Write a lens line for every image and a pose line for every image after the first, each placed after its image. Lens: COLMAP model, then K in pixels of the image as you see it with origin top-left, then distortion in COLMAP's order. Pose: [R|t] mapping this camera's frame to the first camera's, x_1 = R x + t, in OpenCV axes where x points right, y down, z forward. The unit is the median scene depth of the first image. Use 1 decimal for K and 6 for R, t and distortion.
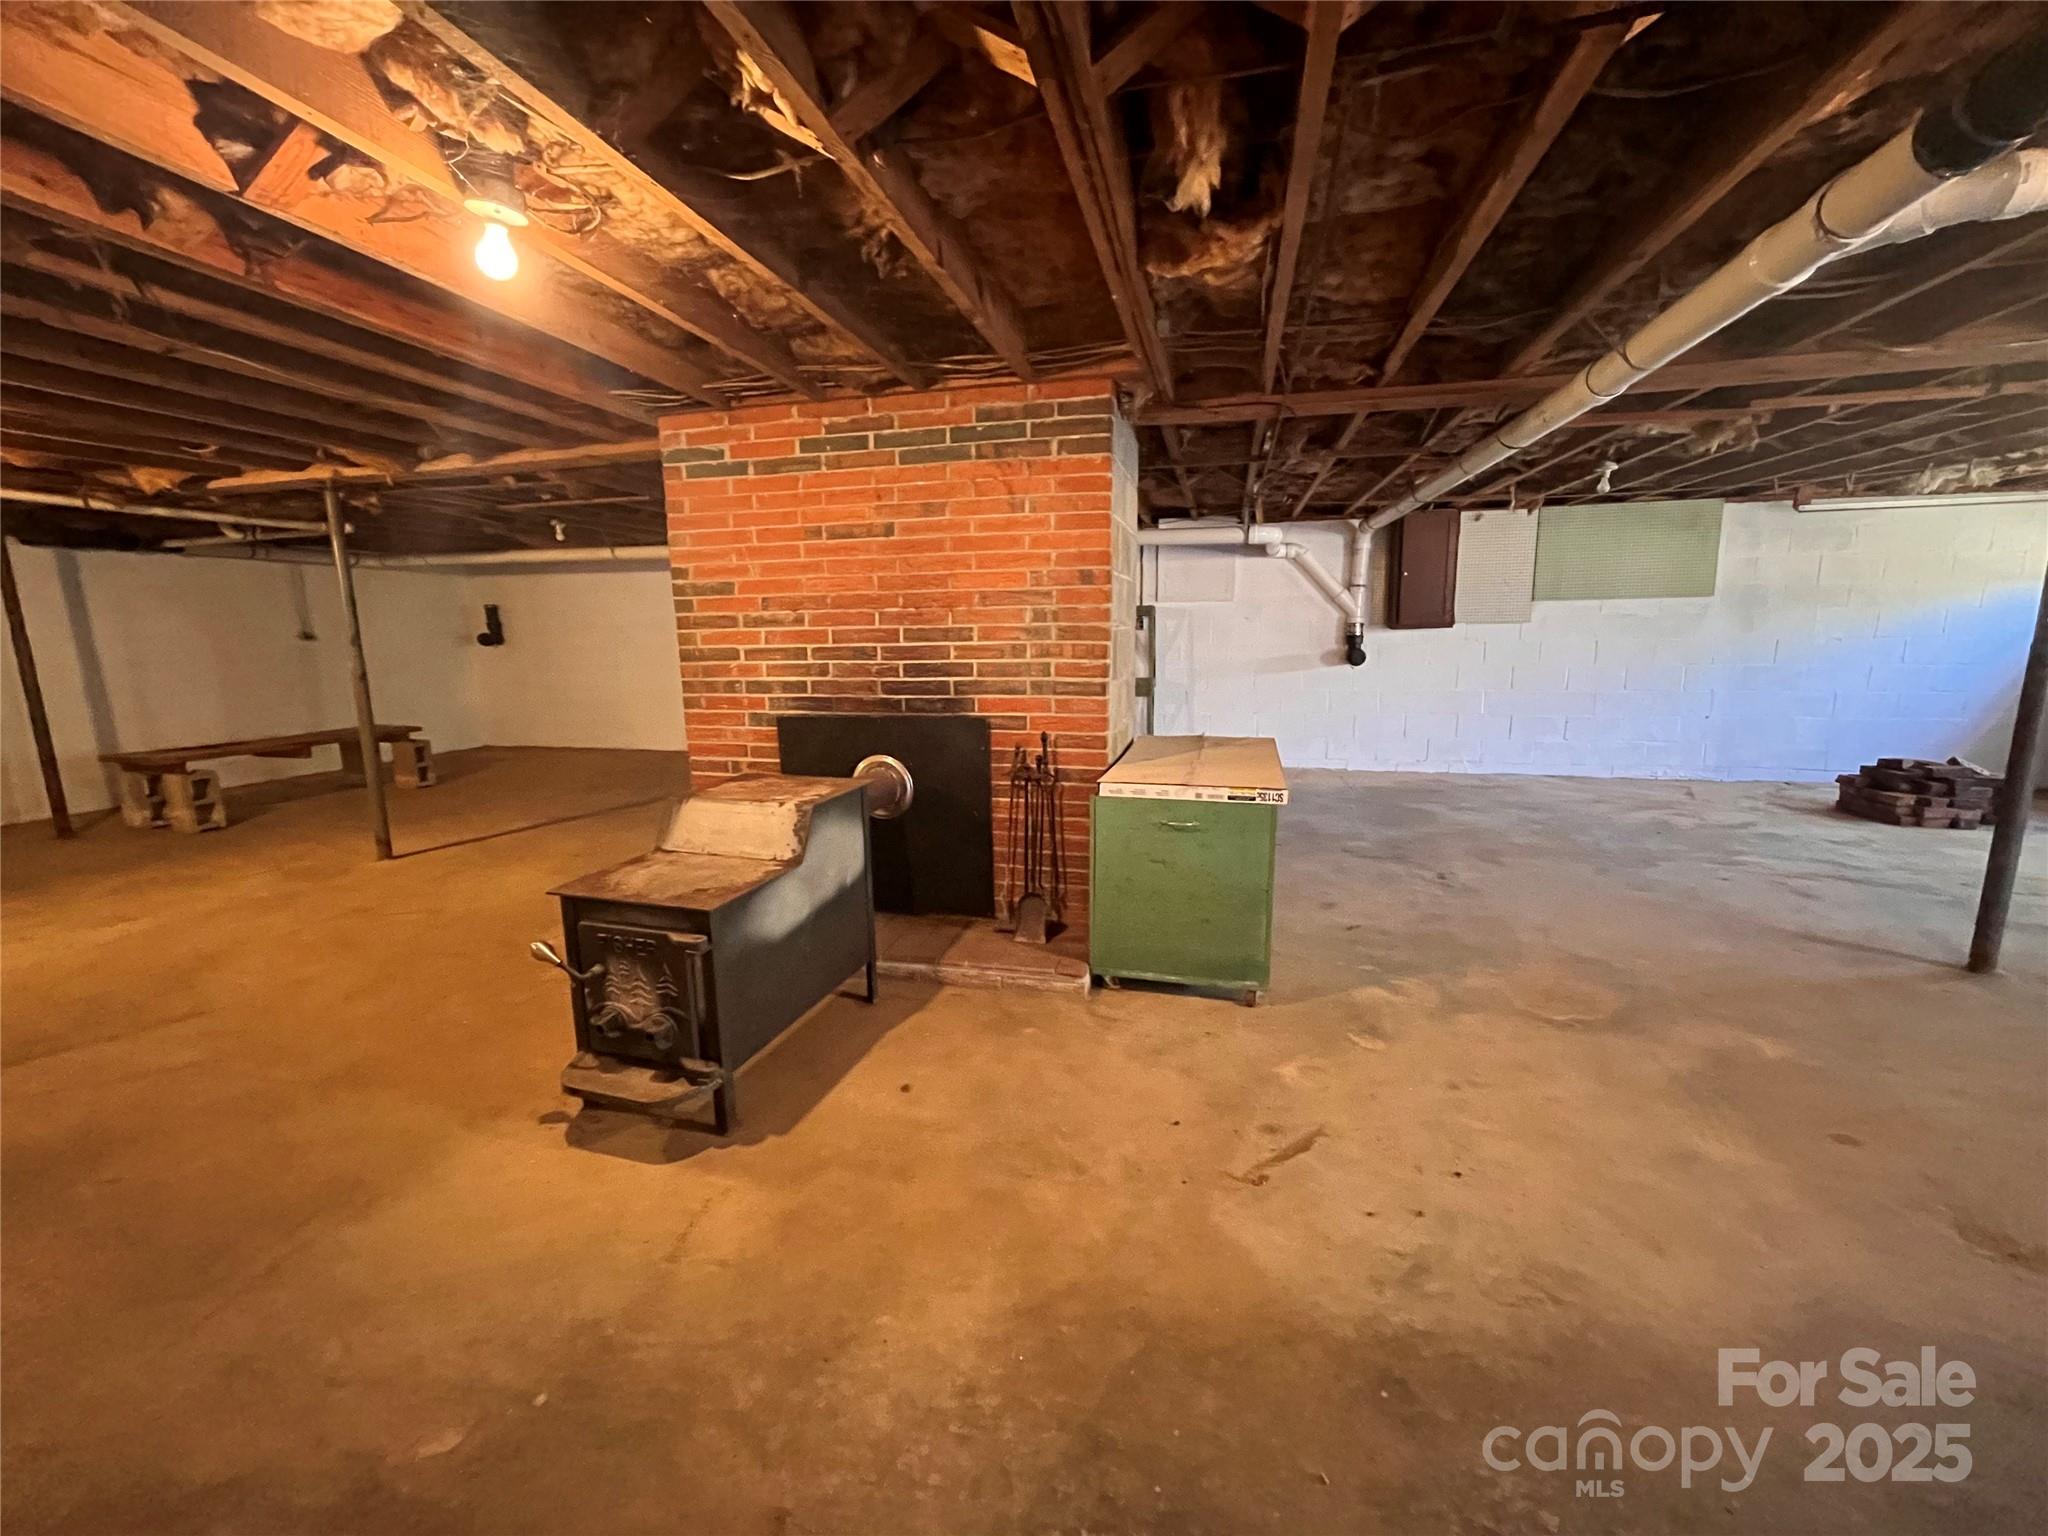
lens RADIAL K [[828.4, 0, 1025.7], [0, 828.4, 769.6], [0, 0, 1]] dist [-0.006252, 0.001016]
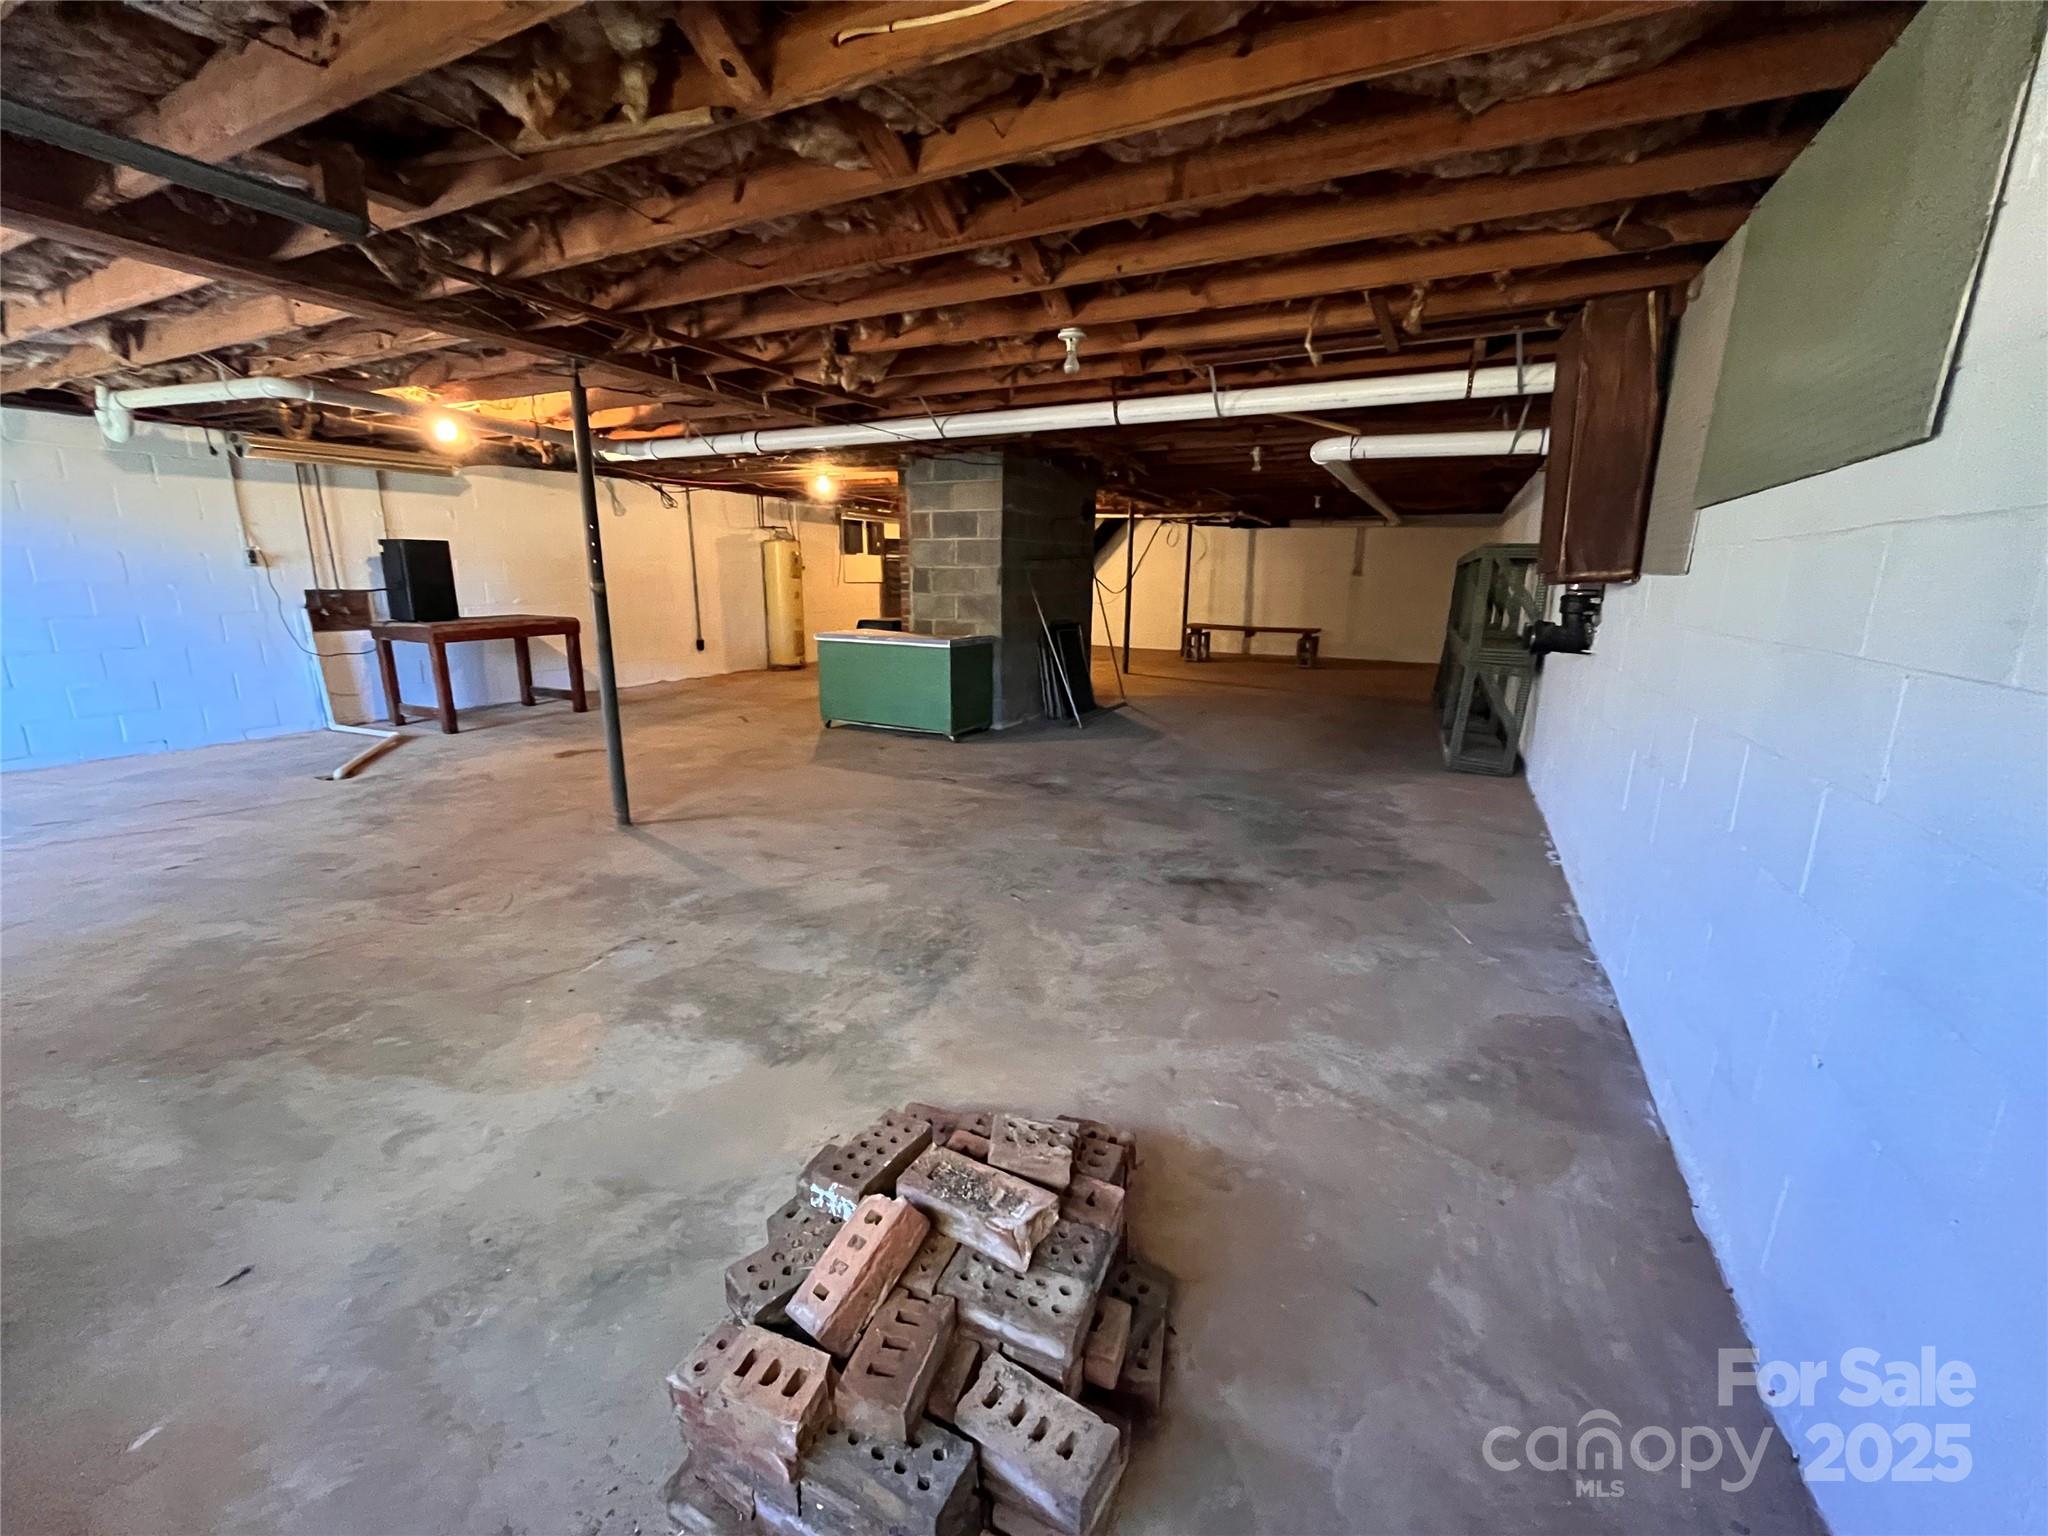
lens RADIAL K [[828.4, 0, 1020.6], [0, 828.4, 768.5], [0, 0, 1]] dist [-0.006252, 0.001016]
pose [[-0.219254, 0.237355, -0.946356, 1.486159], [-0.173603, 0.944989, 0.277233, -0.218707], [0.960099, 0.225075, -0.165987, 1.190531]]
